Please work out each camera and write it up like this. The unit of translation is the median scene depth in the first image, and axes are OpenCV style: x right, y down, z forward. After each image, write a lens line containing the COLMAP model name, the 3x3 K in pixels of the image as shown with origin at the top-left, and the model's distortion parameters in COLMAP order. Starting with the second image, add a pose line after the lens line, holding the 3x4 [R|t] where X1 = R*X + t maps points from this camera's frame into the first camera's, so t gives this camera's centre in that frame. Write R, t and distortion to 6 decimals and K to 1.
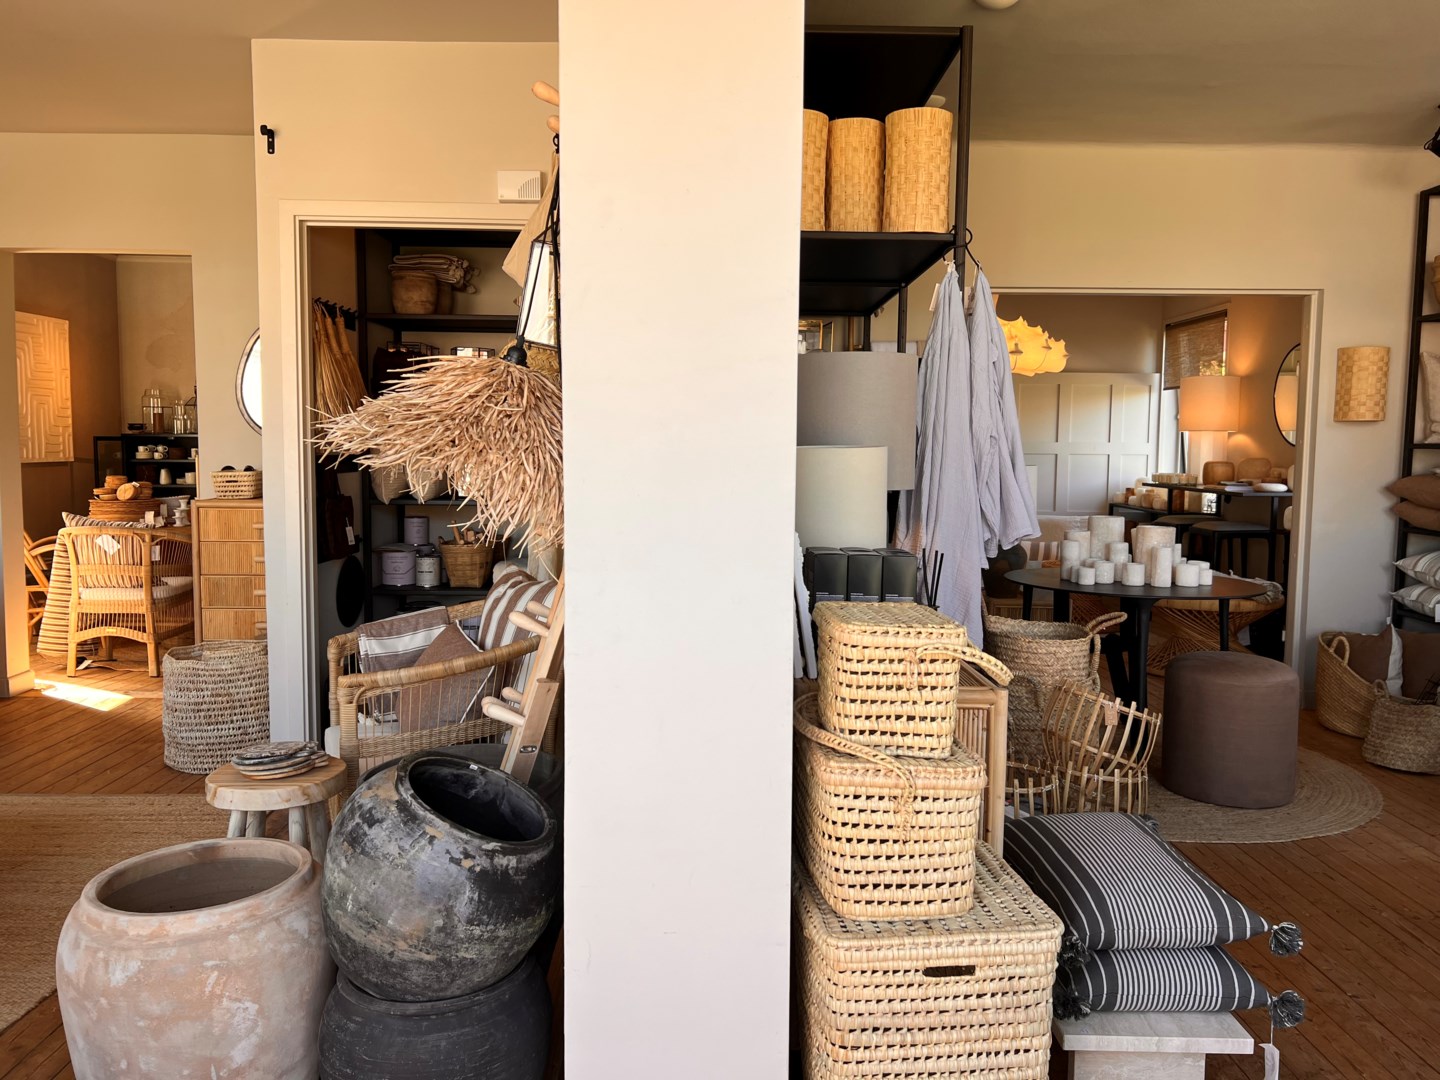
lens RADIAL K [[1074.2, 0, 721.1], [0, 1074.2, 528.4], [0, 0, 1]] dist [0.114308, -0.269385]
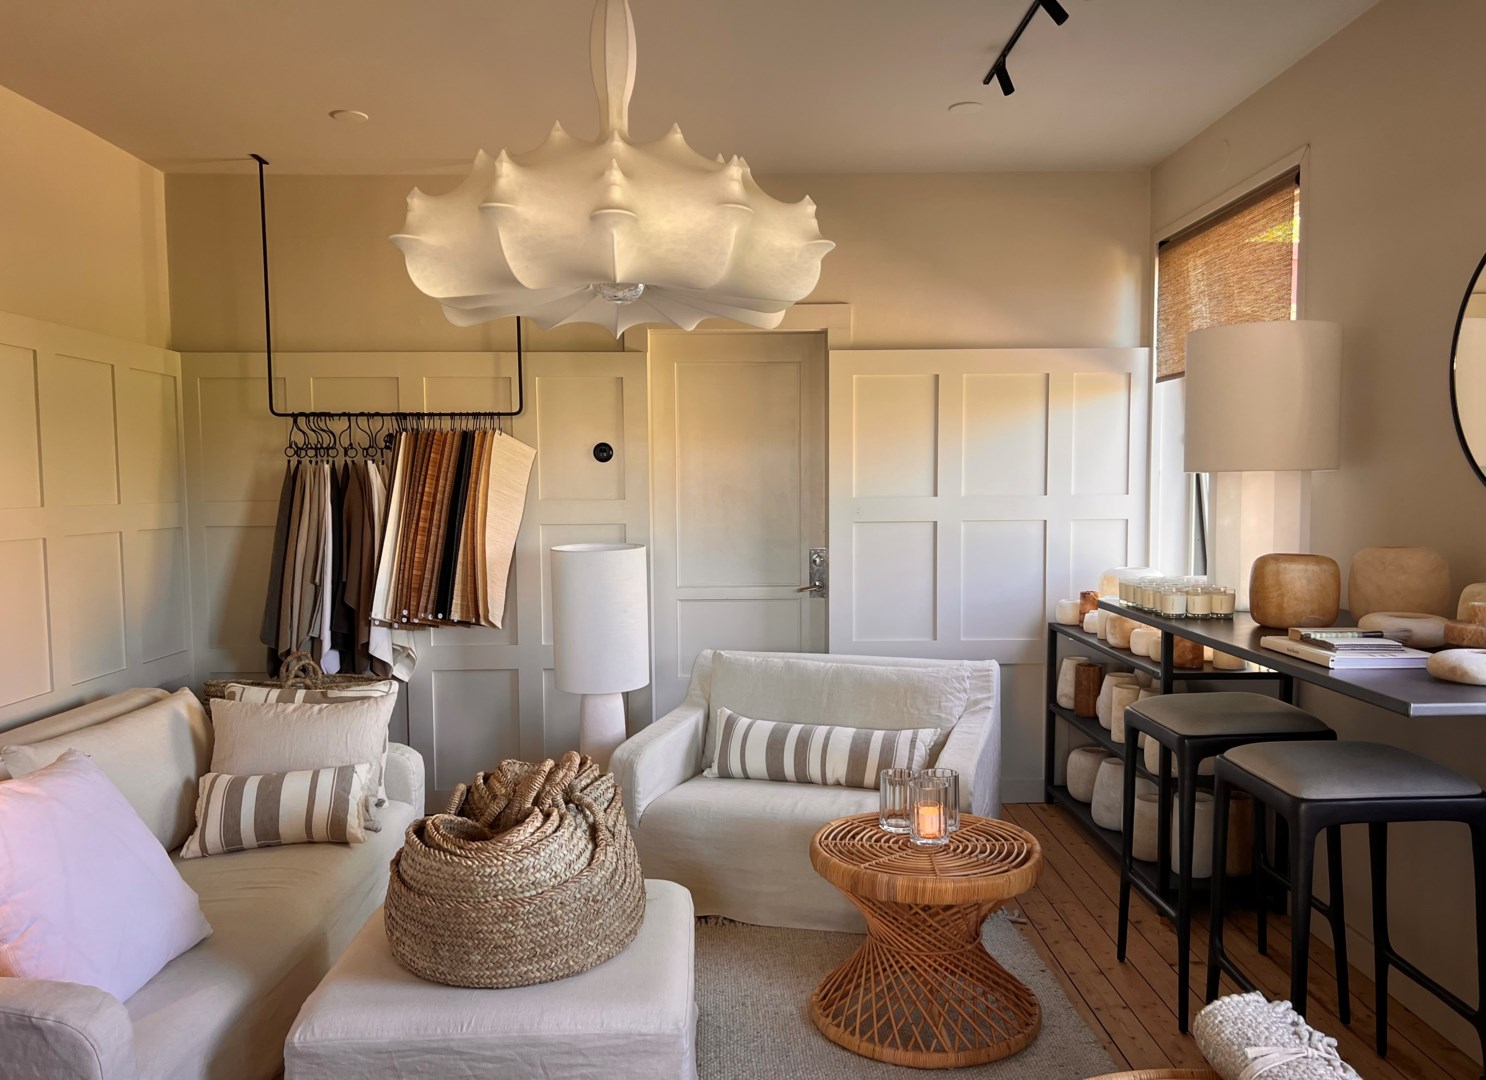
lens RADIAL K [[1104.7, 0, 743.0], [0, 1104.7, 540.0], [0, 0, 1]] dist [0.003847, 0.001164]
pose [[0.999943, -0.010600, -0.001271, 0.230870], [0.010565, 0.999633, -0.024934, -0.049479], [0.001535, 0.024919, 0.999688, 0.530086]]
